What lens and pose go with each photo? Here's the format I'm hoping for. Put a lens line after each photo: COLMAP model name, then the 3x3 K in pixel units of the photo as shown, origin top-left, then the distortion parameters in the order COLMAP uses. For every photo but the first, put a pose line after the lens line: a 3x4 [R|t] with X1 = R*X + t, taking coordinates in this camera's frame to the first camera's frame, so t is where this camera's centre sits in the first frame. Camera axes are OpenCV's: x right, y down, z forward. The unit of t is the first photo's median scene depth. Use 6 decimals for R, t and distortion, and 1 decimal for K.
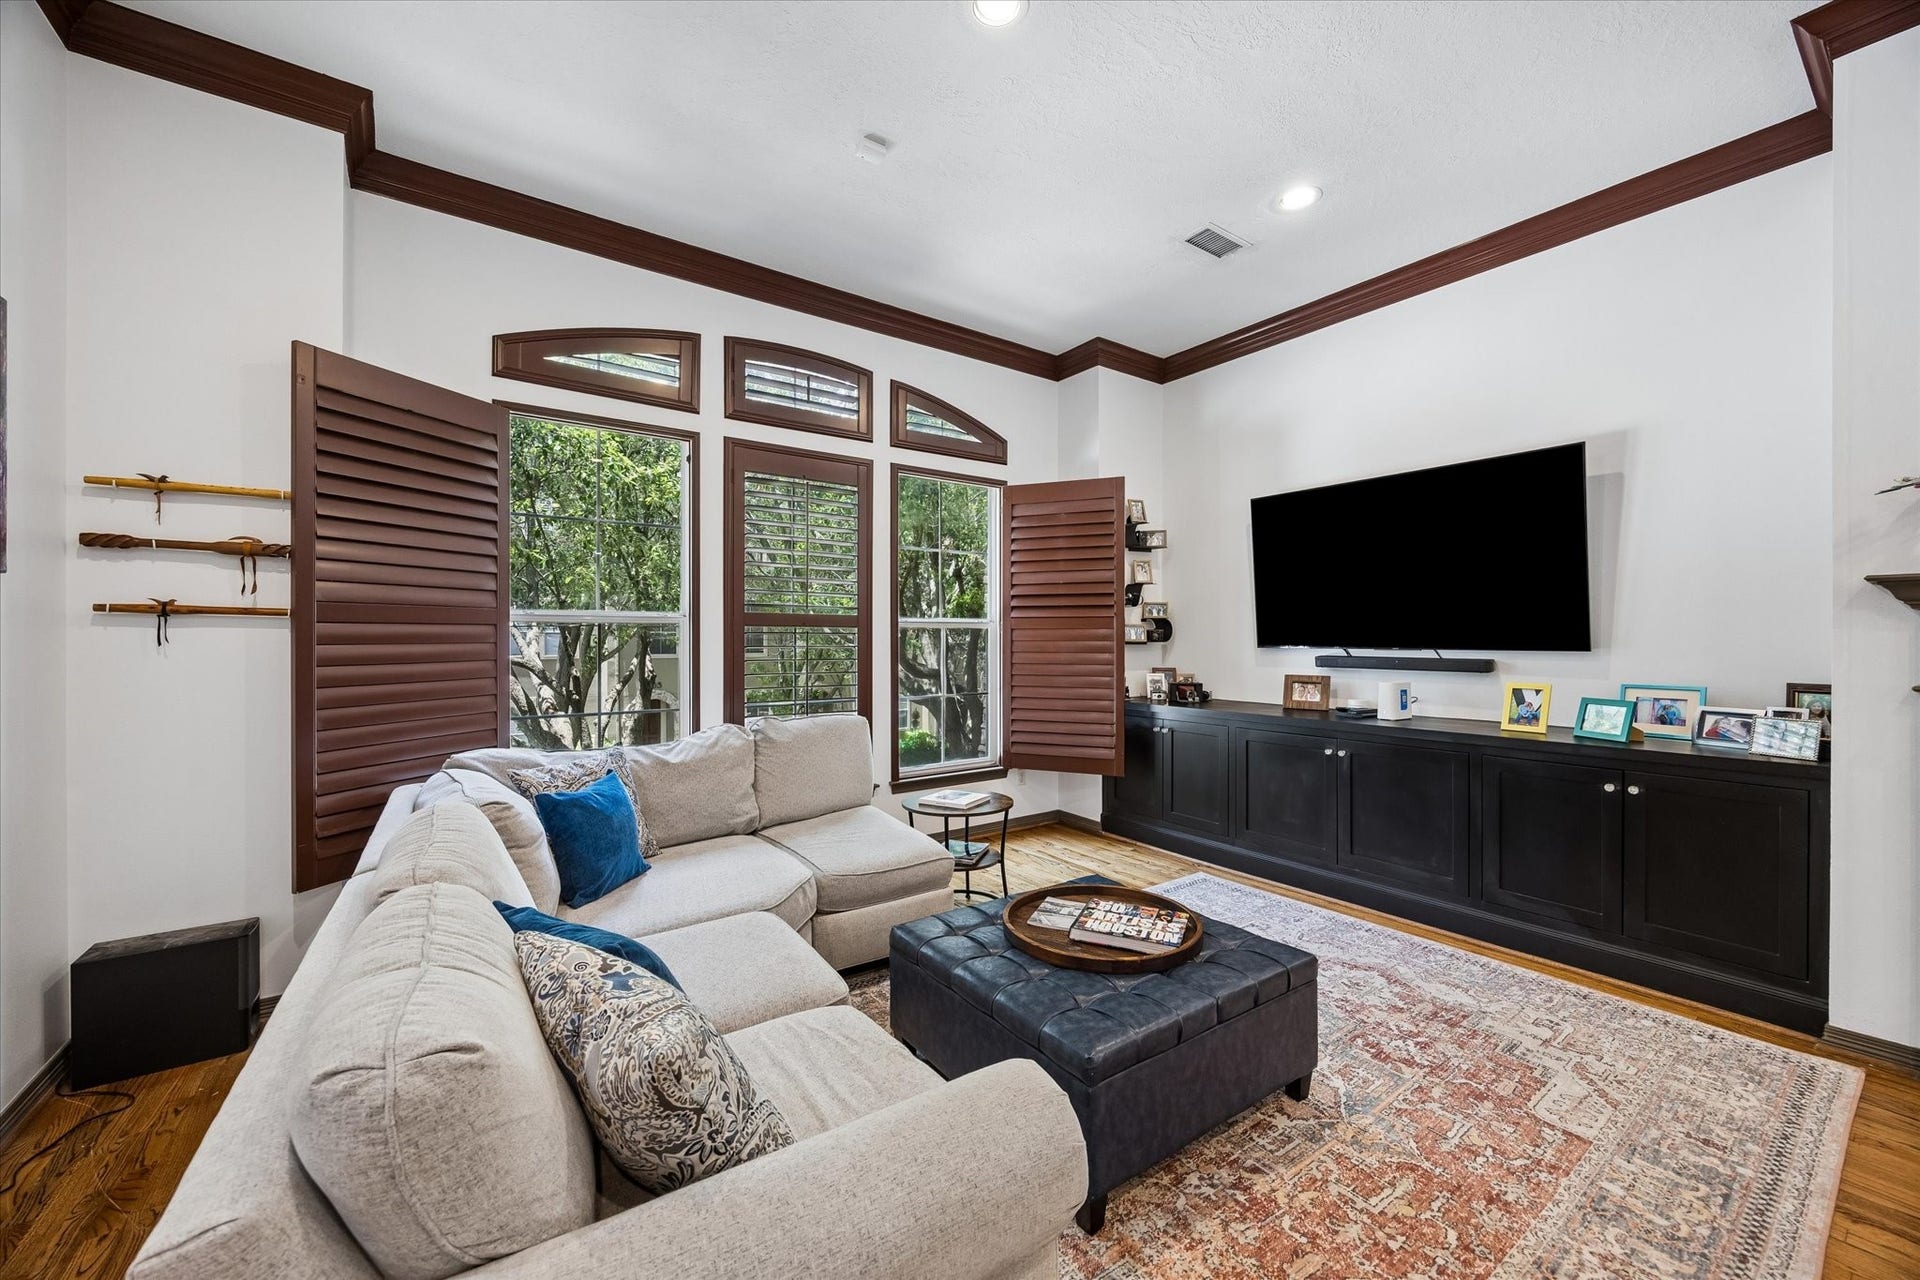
lens RADIAL K [[749.7, 0, 998.6], [0, 749.7, 637.2], [0, 0, 1]] dist [-0.000920, 0.000131]
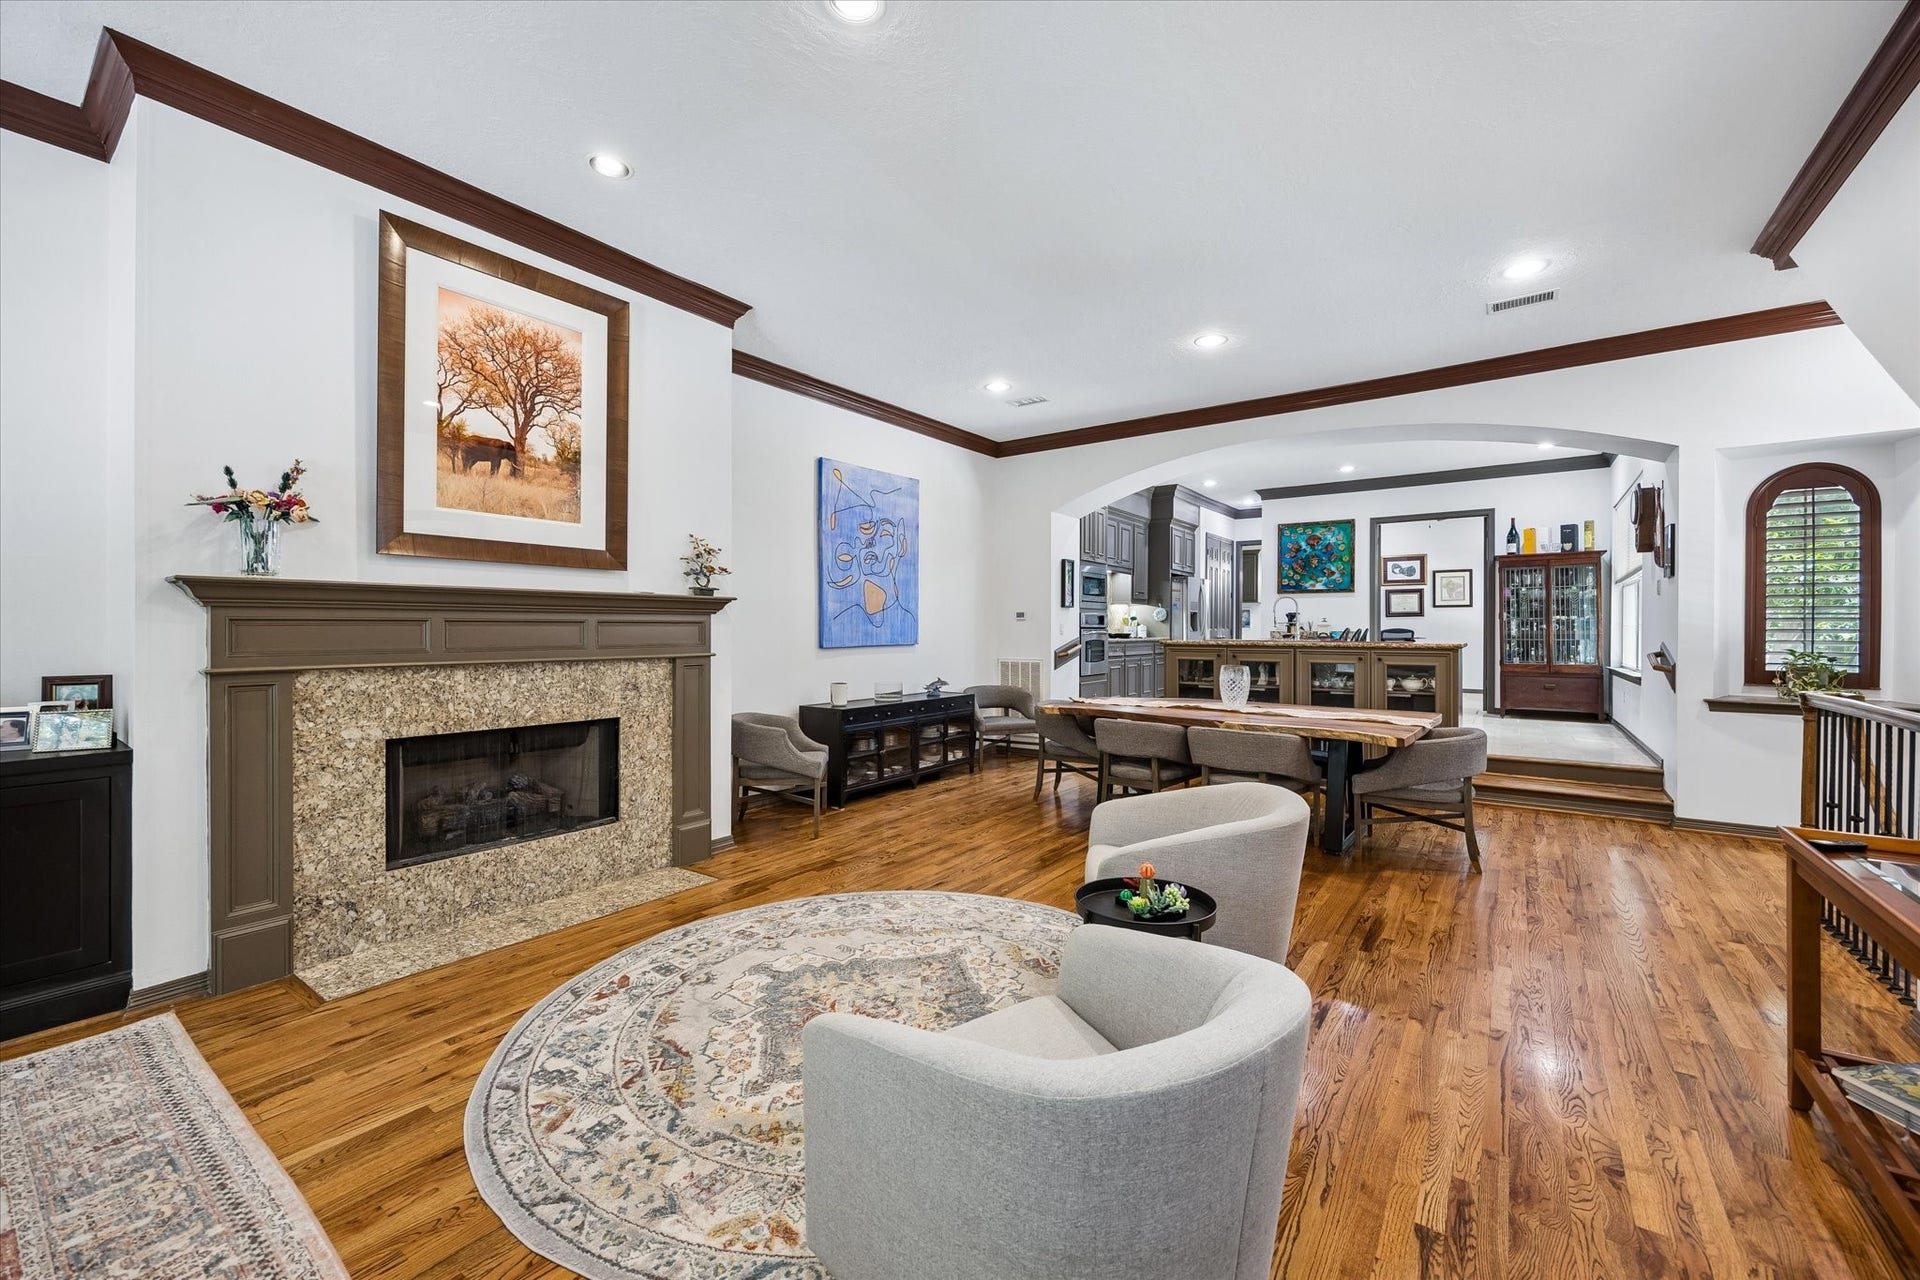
lens RADIAL K [[749.7, 0, 967.7], [0, 749.7, 637.0], [0, 0, 1]] dist [-0.000920, 0.000131]
pose [[-0.309976, -0.010644, 0.950685, -0.281736], [0.000984, 0.999933, 0.011516, -0.000572], [-0.950744, 0.004505, -0.309944, 0.199586]]
